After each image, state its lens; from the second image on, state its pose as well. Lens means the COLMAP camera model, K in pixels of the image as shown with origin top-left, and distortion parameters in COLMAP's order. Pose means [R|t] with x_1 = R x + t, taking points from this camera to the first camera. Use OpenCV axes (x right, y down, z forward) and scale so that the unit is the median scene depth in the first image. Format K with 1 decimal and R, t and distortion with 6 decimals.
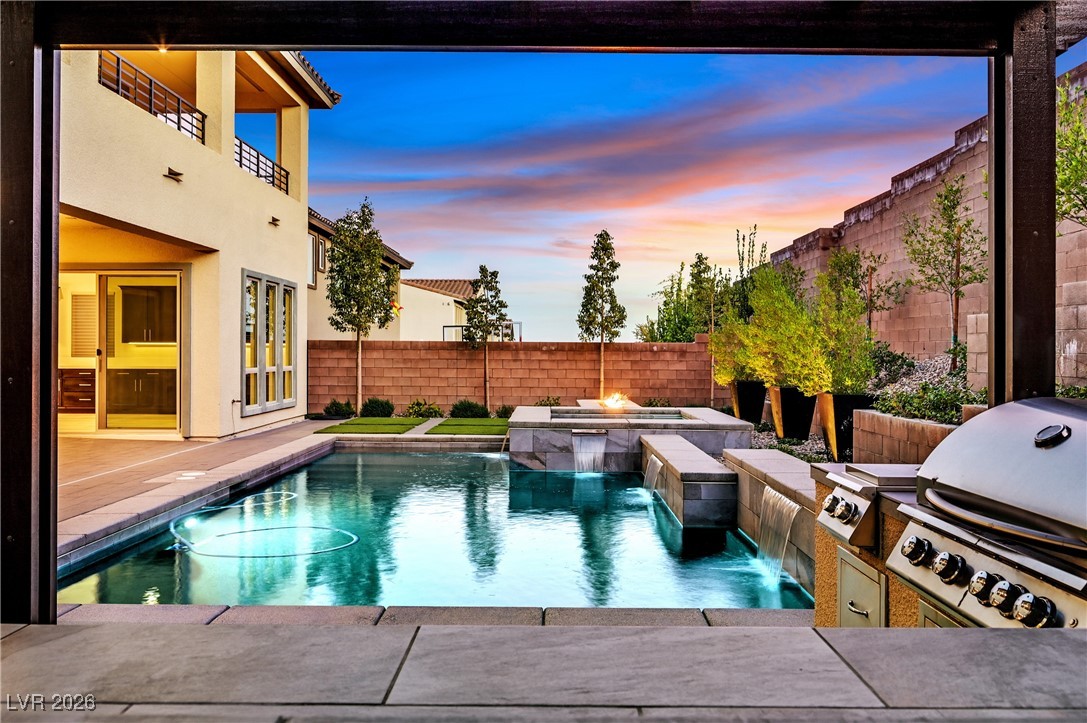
lens RADIAL K [[866.6, 0, 543.5], [0, 866.6, 361.5], [0, 0, 1]] dist [0.001096, 0.005811]
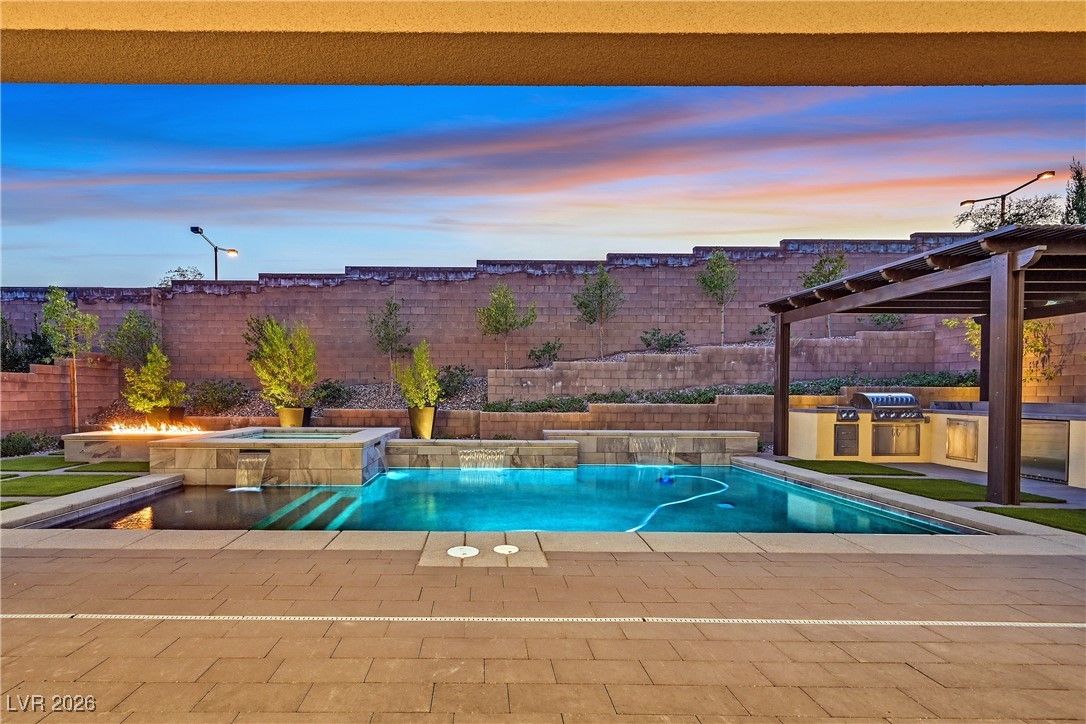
lens RADIAL K [[478.6, 0, 481.8], [0, 478.6, 405.5], [0, 0, 1]] dist [-0.001027, 0.000028]
pose [[-0.004559, -0.032730, 0.999454, -0.563184], [0.006448, 0.999442, 0.032759, 0.000995], [-0.999969, 0.006594, -0.004346, 0.714880]]
